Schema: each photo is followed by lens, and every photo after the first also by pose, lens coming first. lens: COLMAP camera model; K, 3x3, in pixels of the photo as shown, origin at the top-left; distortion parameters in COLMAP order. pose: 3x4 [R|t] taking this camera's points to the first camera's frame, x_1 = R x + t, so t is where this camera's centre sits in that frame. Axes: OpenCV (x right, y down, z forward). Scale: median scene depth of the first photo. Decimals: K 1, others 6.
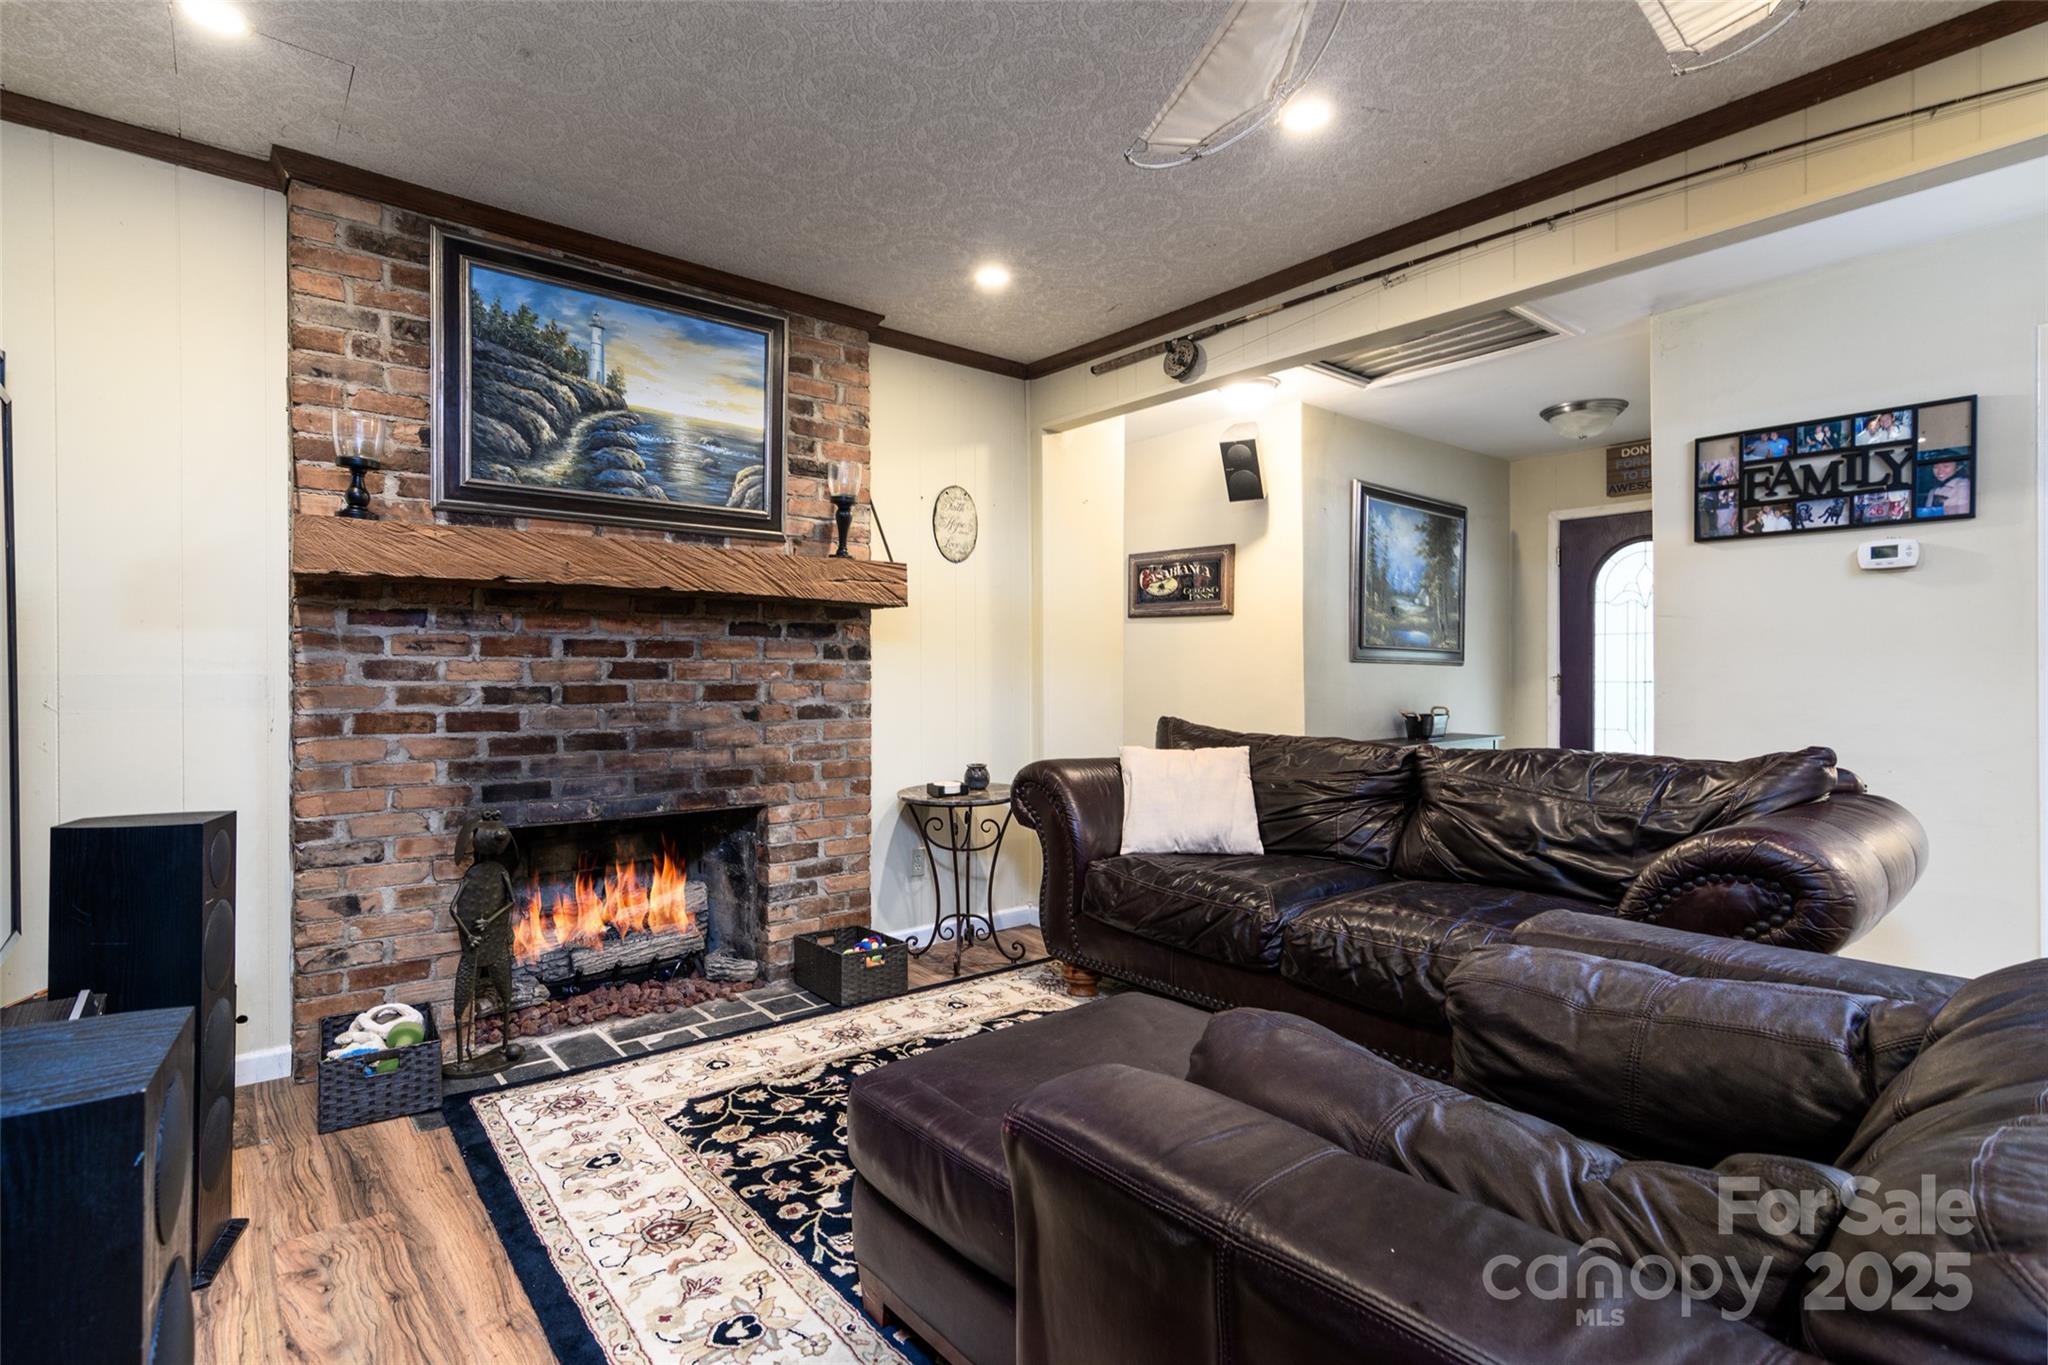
lens RADIAL K [[985.7, 0, 1012.0], [0, 985.7, 683.4], [0, 0, 1]] dist [0.001258, 0.000986]
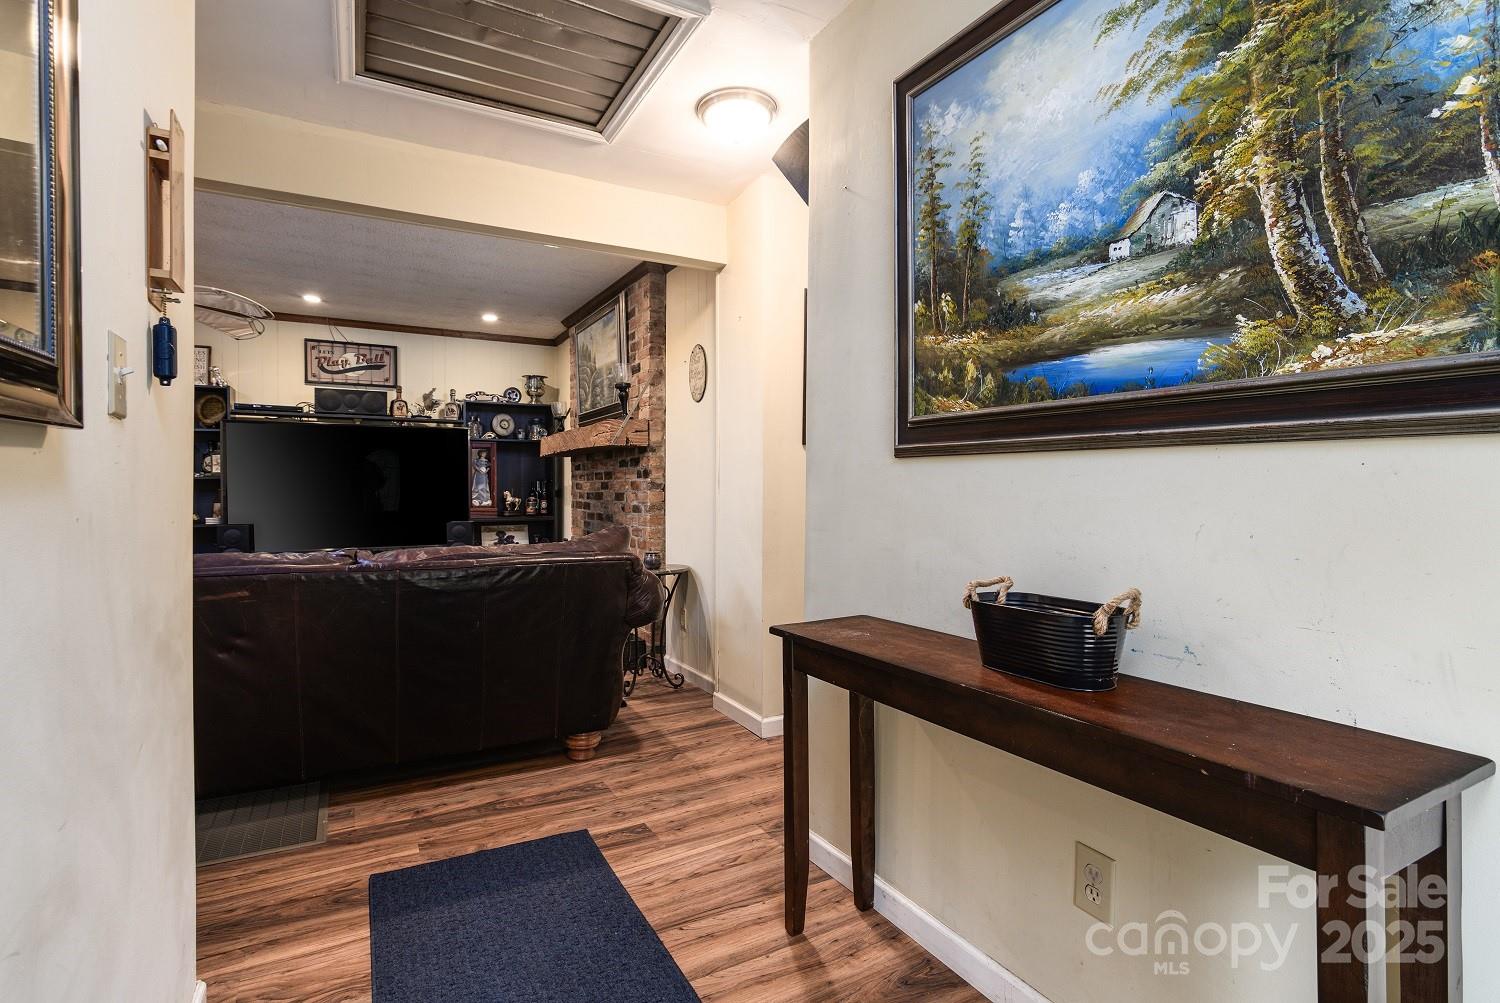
lens RADIAL K [[722.0, 0, 746.3], [0, 722.0, 501.8], [0, 0, 1]] dist [0.001258, 0.000986]
pose [[-0.183754, 0.018371, -0.982801, 1.119962], [-0.006854, 0.999777, 0.019969, -0.011311], [0.982948, 0.010406, -0.183587, 1.568697]]
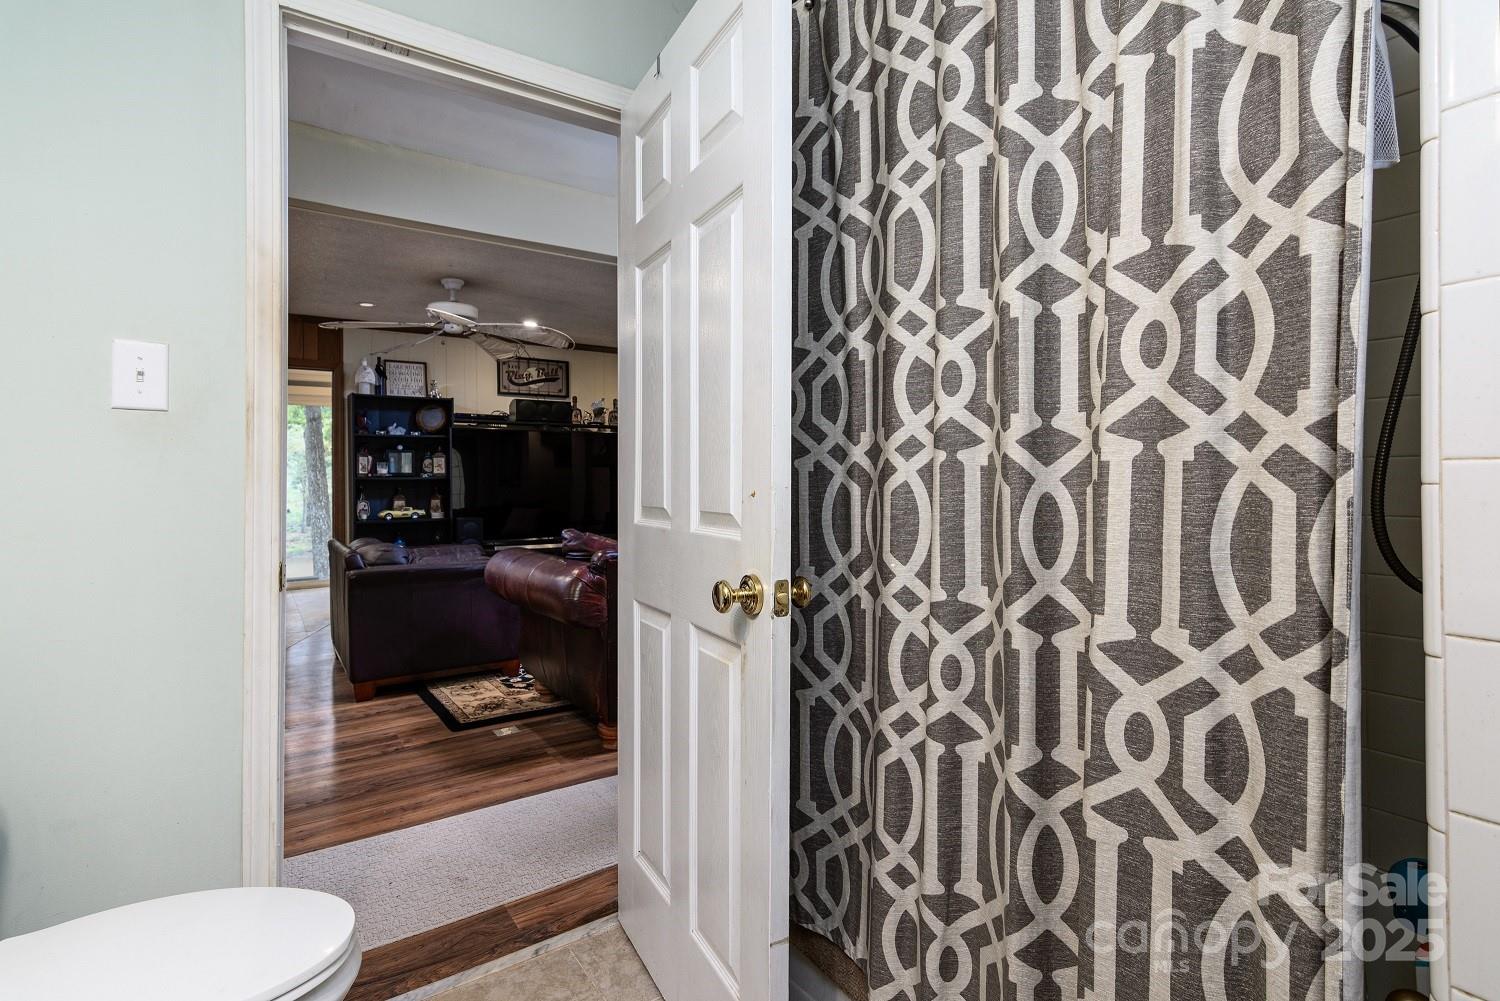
lens RADIAL K [[722.0, 0, 740.8], [0, 722.0, 485.0], [0, 0, 1]] dist [0.001258, 0.000986]
pose [[-0.097129, 0.002368, -0.995269, 1.516353], [0.001841, 0.999996, 0.002200, -0.008859], [0.995270, -0.001619, -0.097133, 1.050439]]
